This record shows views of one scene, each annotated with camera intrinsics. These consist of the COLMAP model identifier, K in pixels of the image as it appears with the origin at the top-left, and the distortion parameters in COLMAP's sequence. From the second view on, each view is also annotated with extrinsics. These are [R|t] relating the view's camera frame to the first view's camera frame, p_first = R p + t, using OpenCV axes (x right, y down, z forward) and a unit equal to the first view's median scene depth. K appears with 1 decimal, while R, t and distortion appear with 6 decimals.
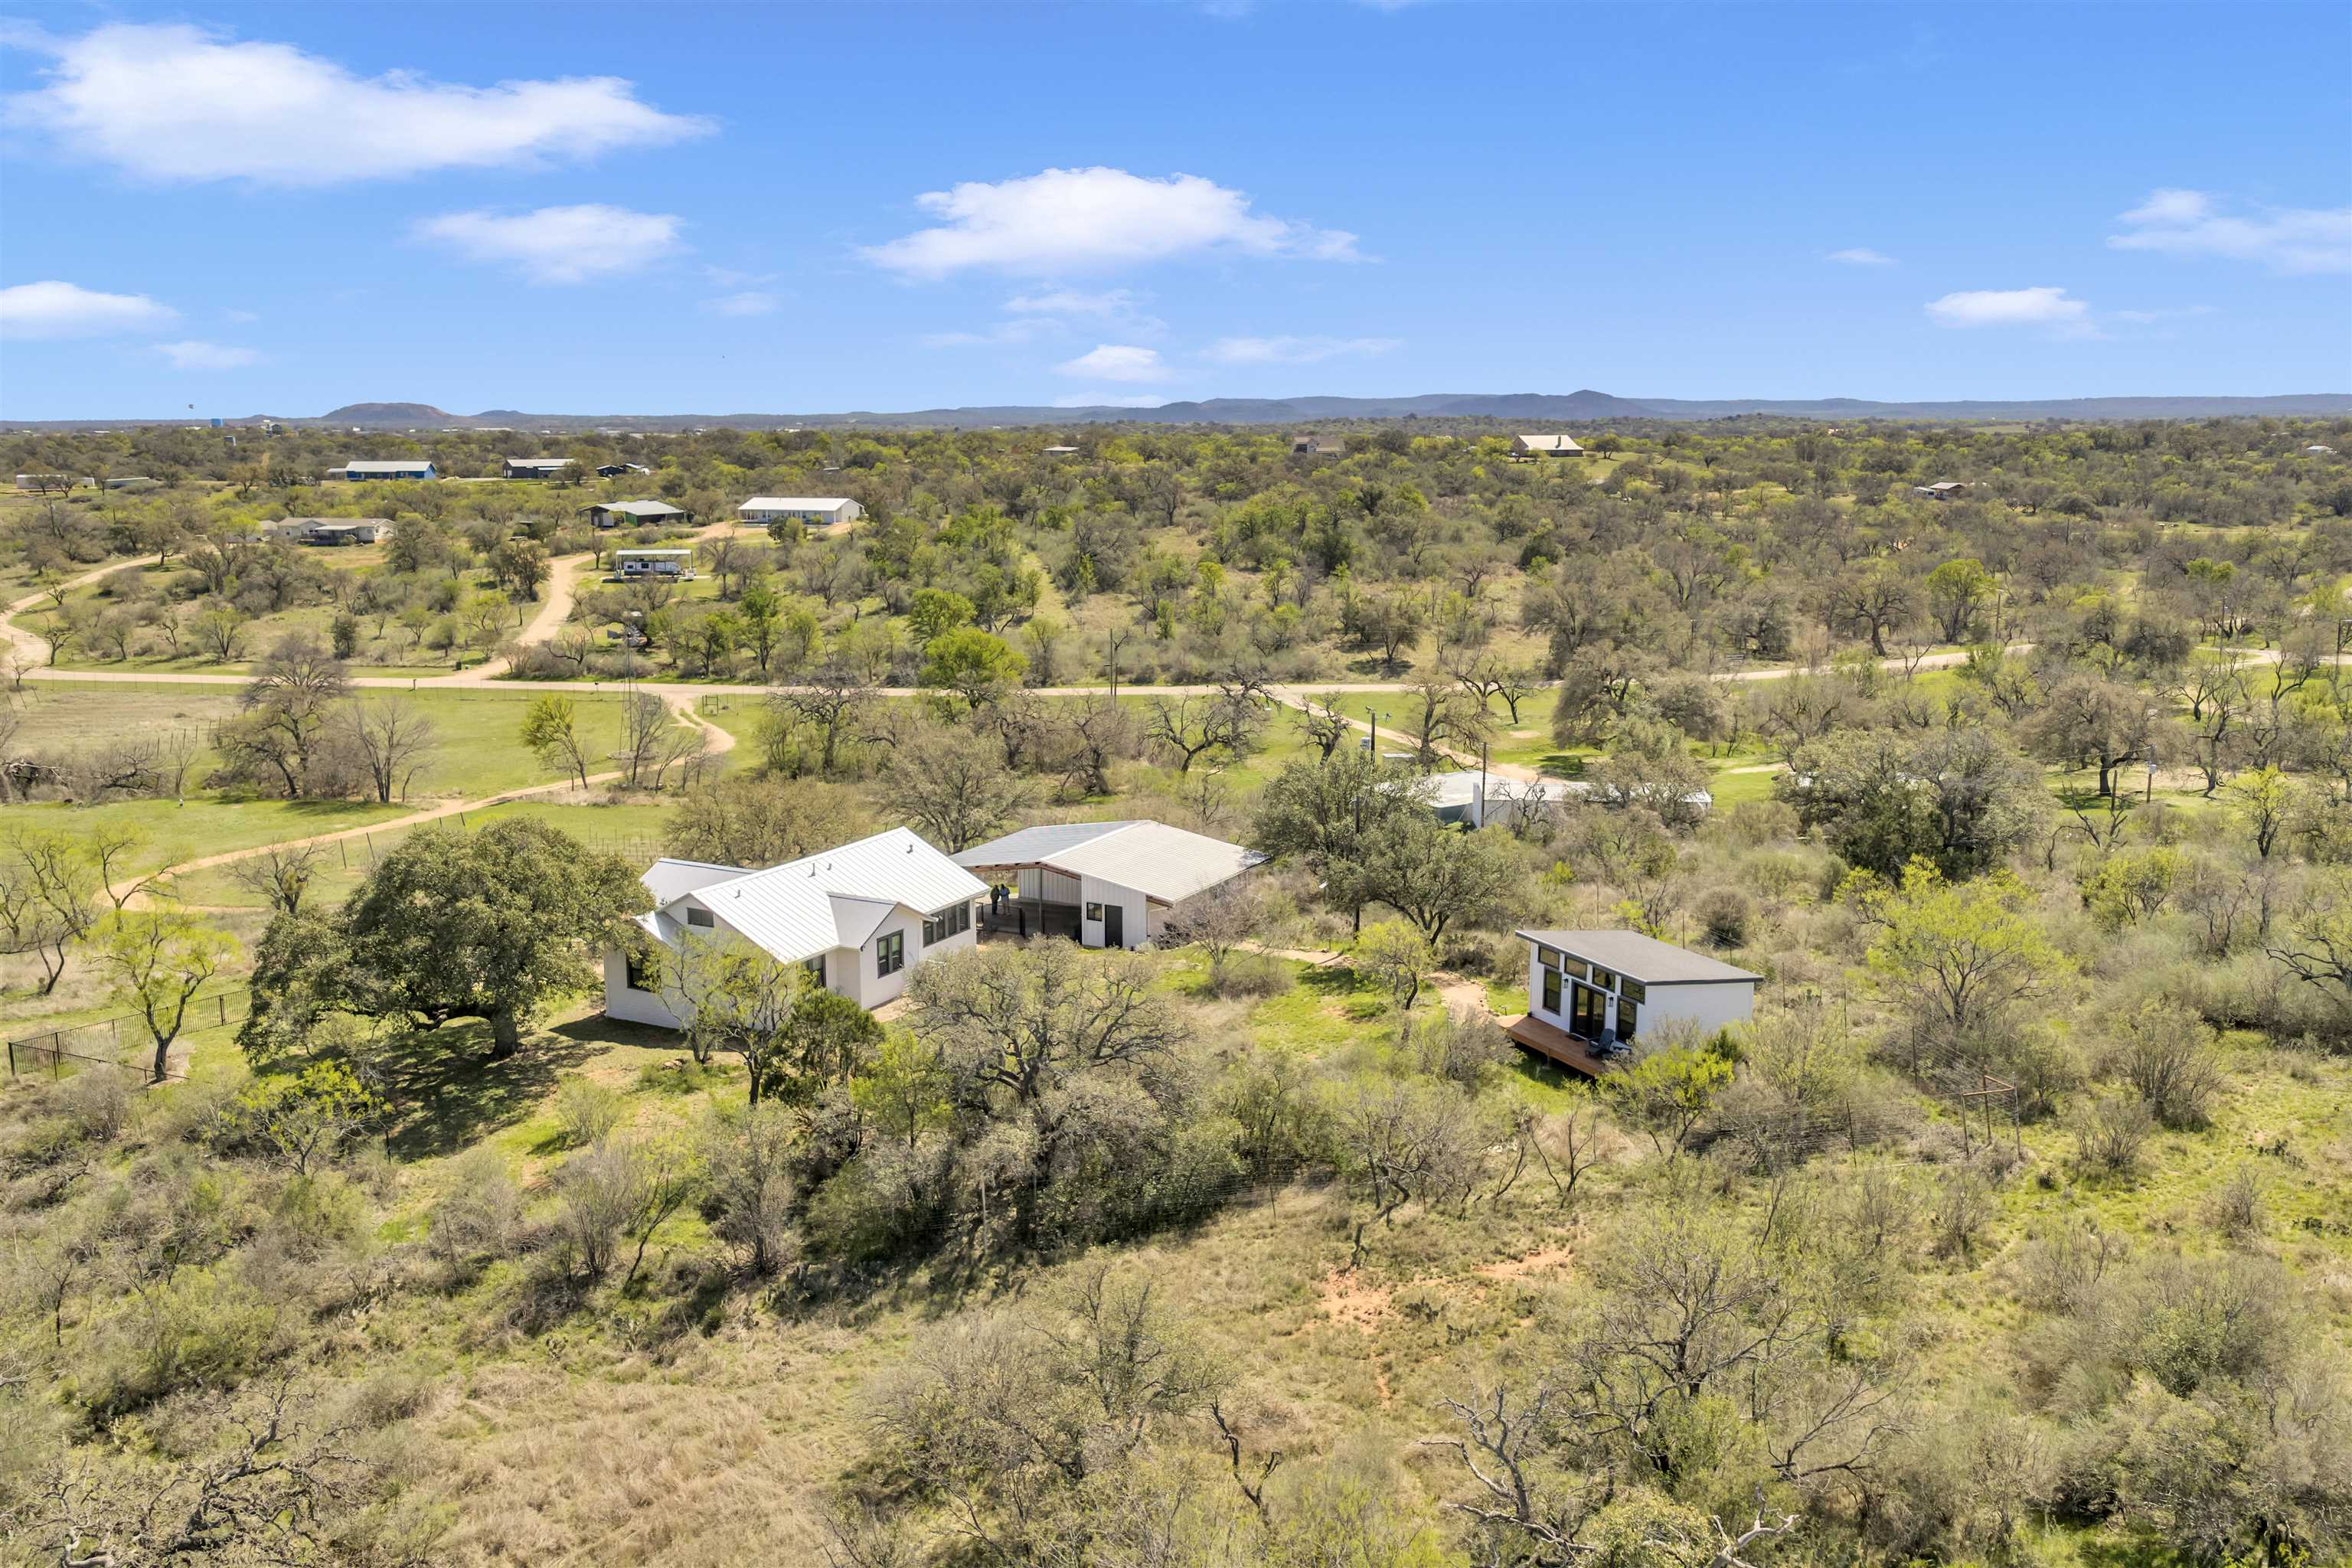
lens RADIAL K [[1950.8, 0, 1176.0], [0, 1950.8, 784.0], [0, 0, 1]] dist [0.020939, -0.010831]
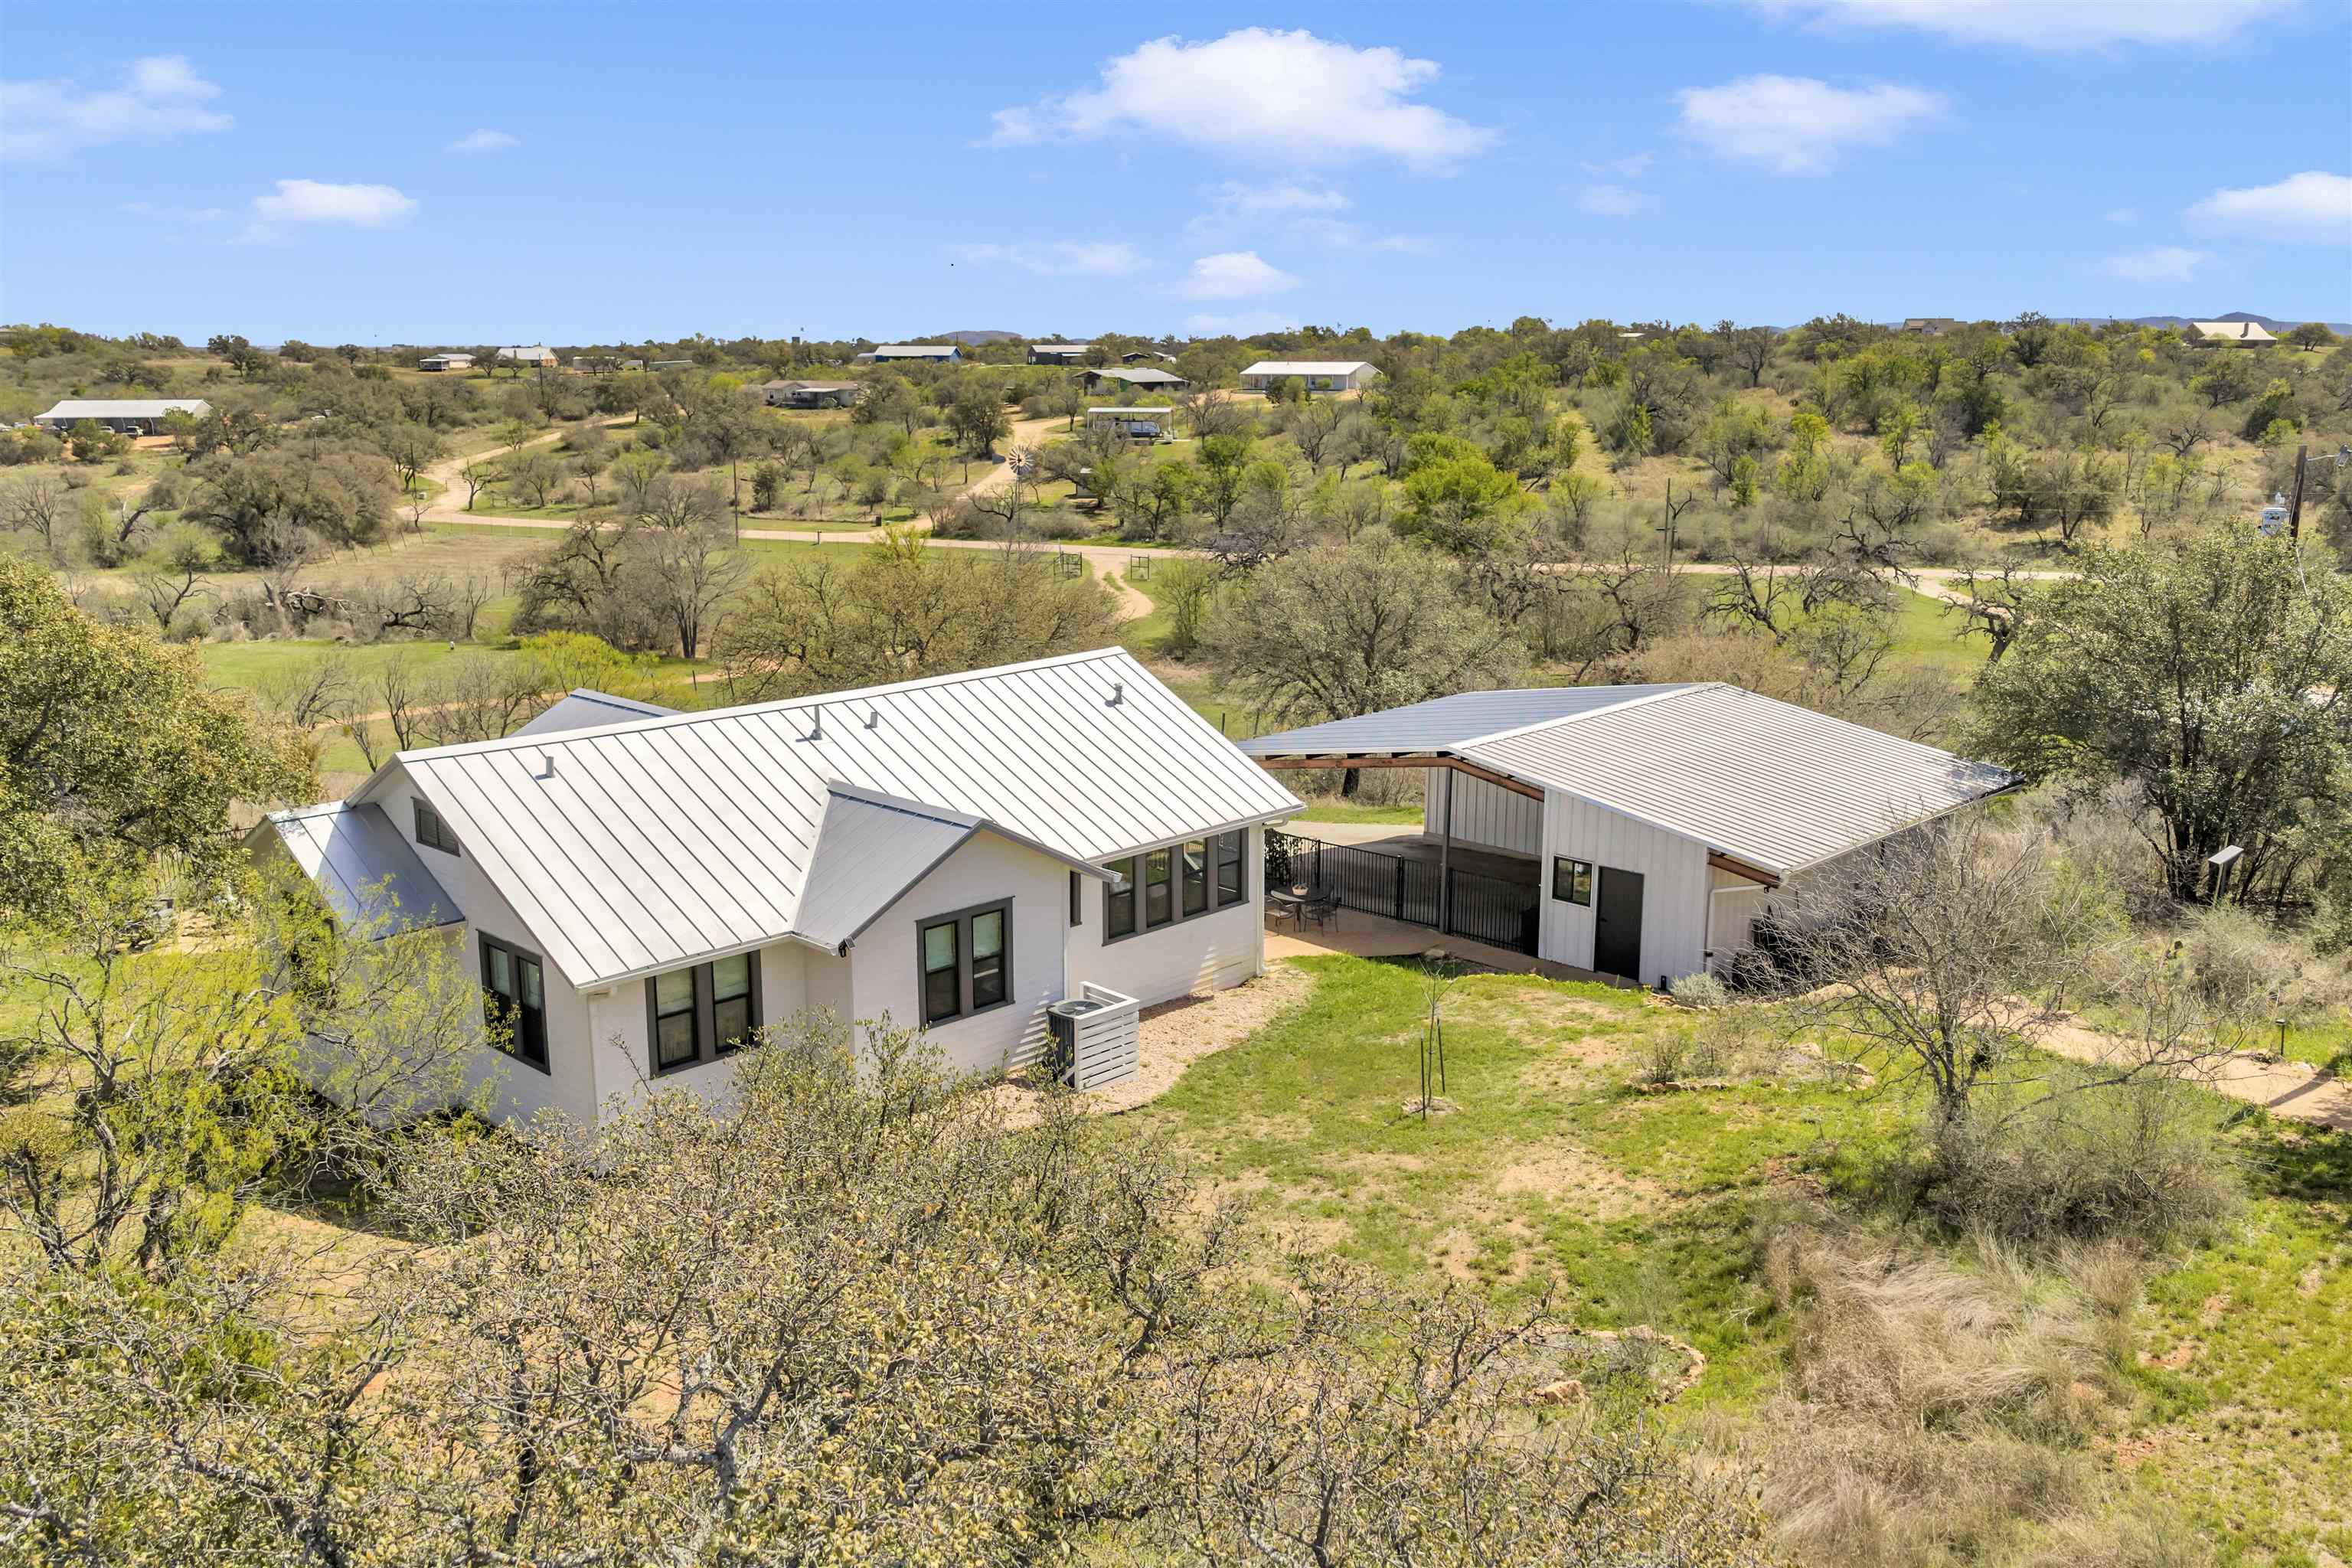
lens RADIAL K [[1973.3, 0, 1176.0], [0, 1973.3, 784.0], [0, 0, 1]] dist [0.002107, 0.001452]
pose [[0.961211, 0.060552, -0.269085, -0.004262], [-0.051273, 0.997827, 0.041389, 0.011561], [0.271007, -0.025987, 0.962227, 0.206672]]
